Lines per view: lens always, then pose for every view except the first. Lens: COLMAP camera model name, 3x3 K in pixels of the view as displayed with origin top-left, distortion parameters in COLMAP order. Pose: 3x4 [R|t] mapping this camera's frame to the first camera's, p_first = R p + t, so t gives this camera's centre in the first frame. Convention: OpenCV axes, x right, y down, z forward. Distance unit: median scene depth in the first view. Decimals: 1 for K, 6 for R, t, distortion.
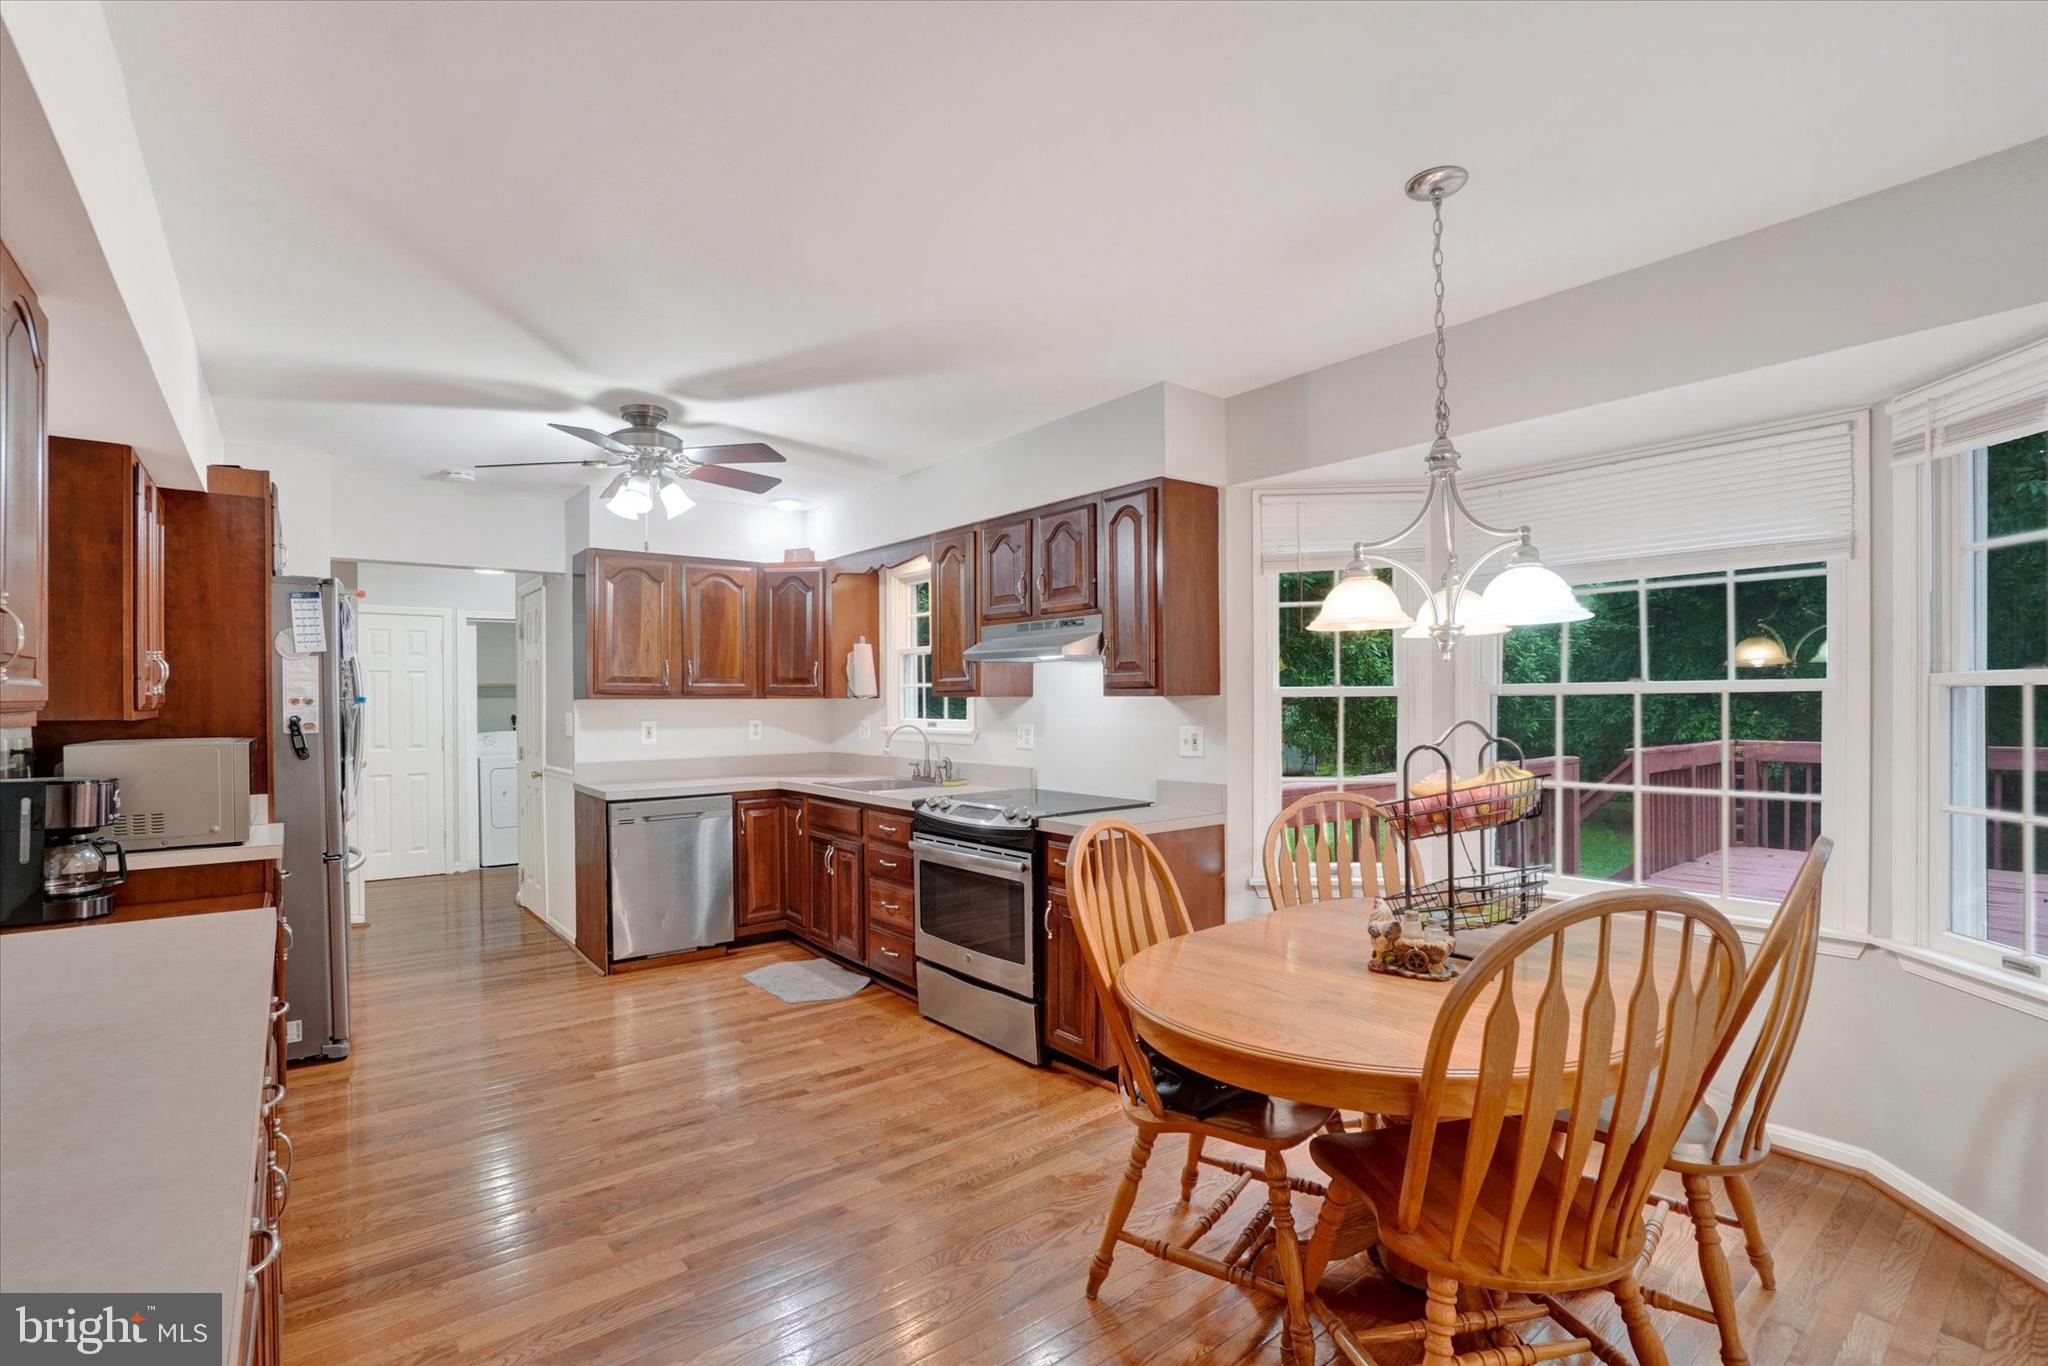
lens RADIAL K [[940.0, 0, 956.3], [0, 940.0, 702.7], [0, 0, 1]] dist [-0.008607, 0.001230]
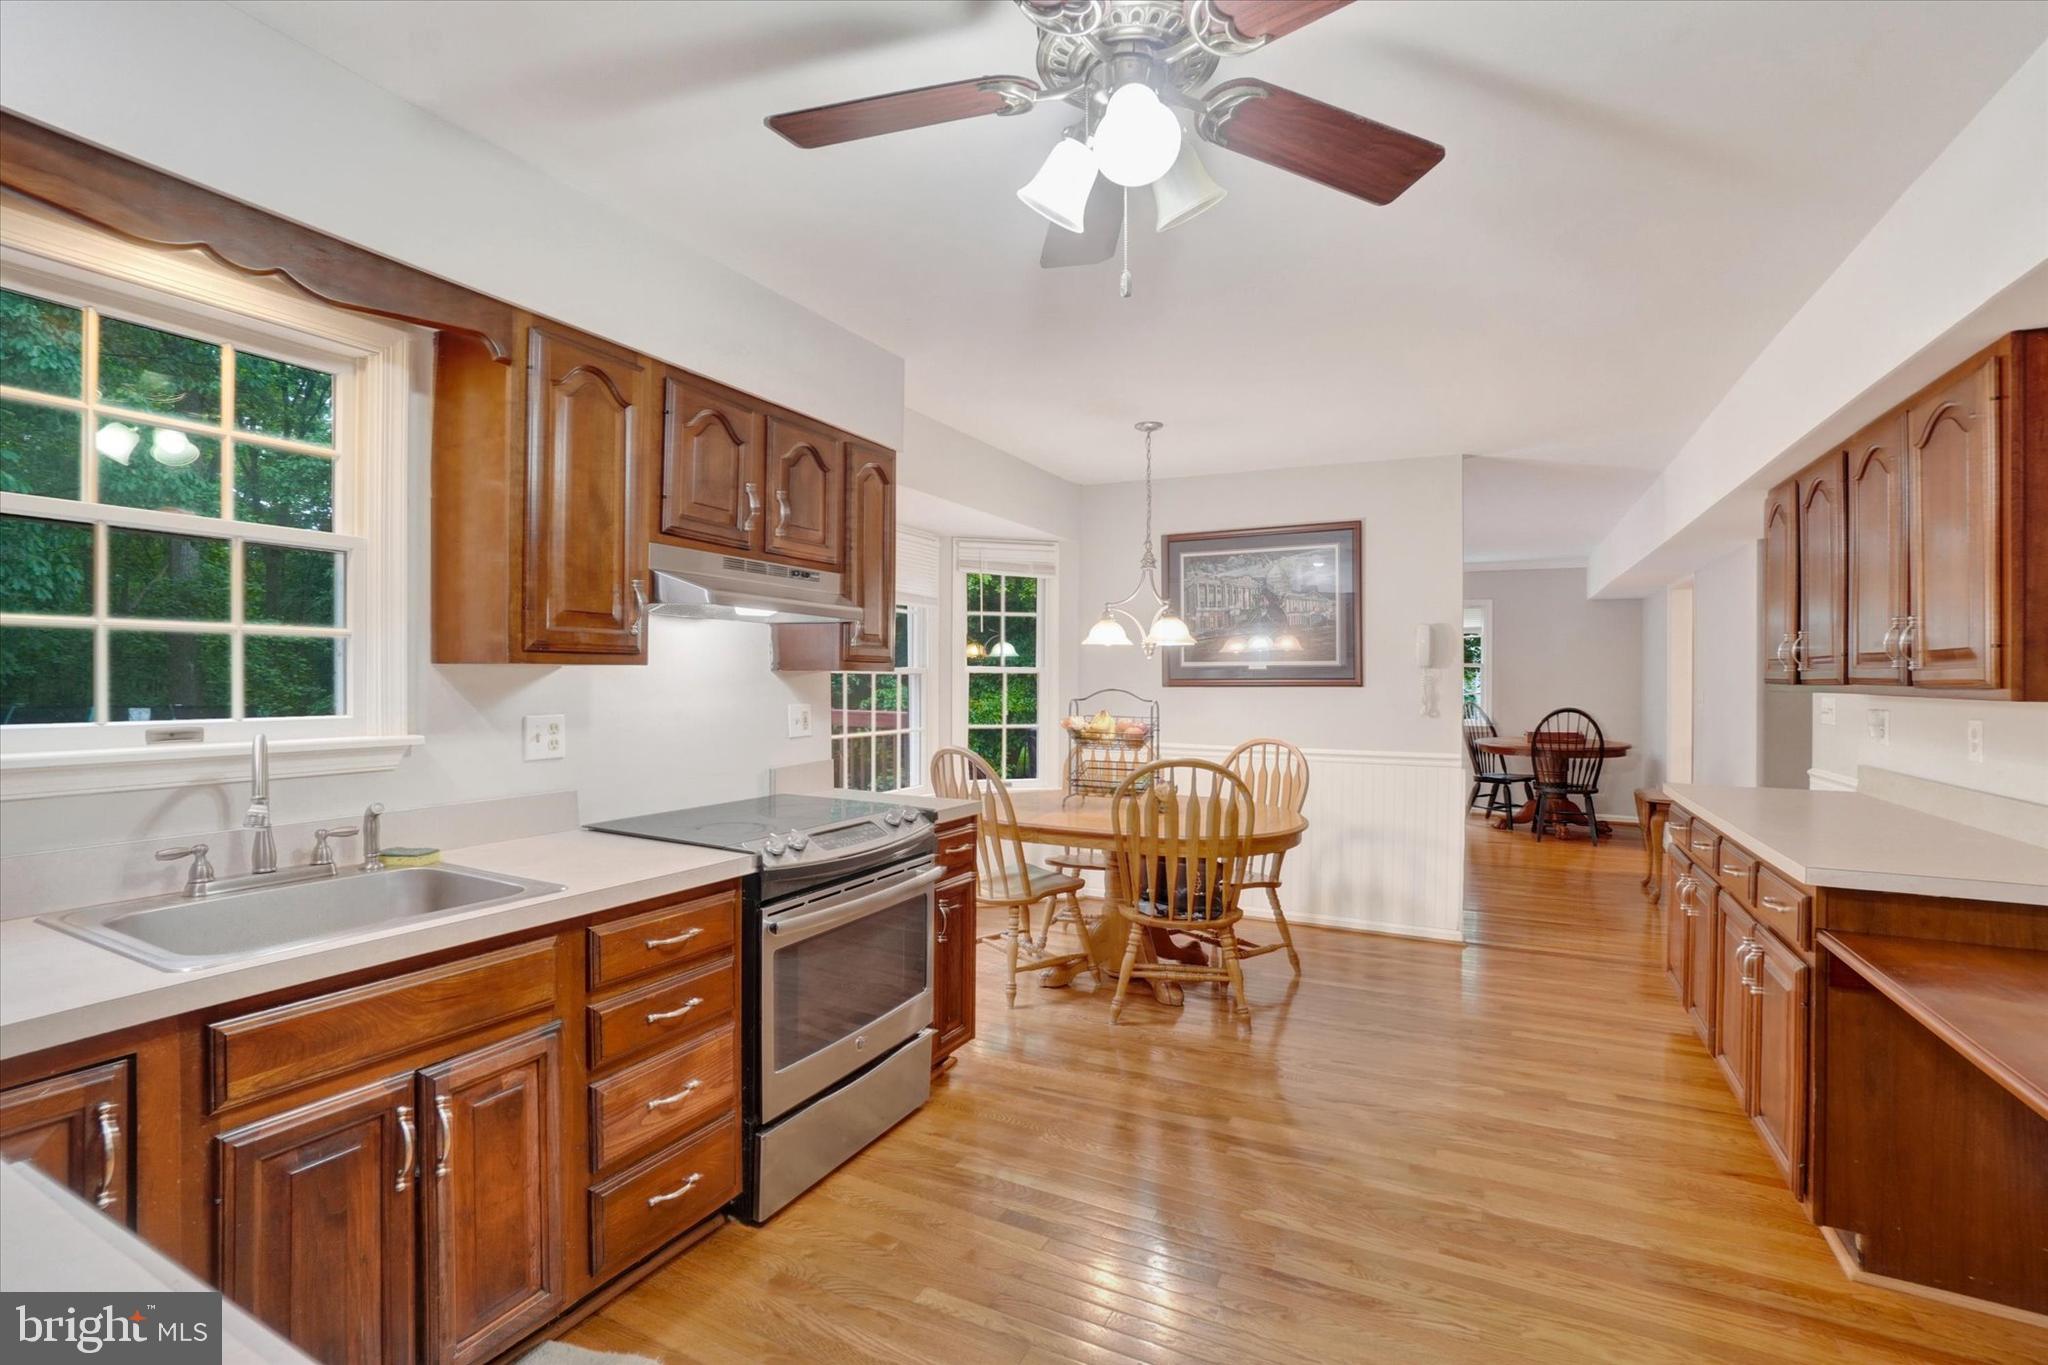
lens RADIAL K [[940.0, 0, 1007.2], [0, 940.0, 684.3], [0, 0, 1]] dist [-0.008607, 0.001230]
pose [[-0.436988, -0.005787, 0.899449, -0.671831], [-0.004966, 0.999980, 0.004022, 0.000864], [-0.899454, -0.002709, -0.437008, 1.220502]]
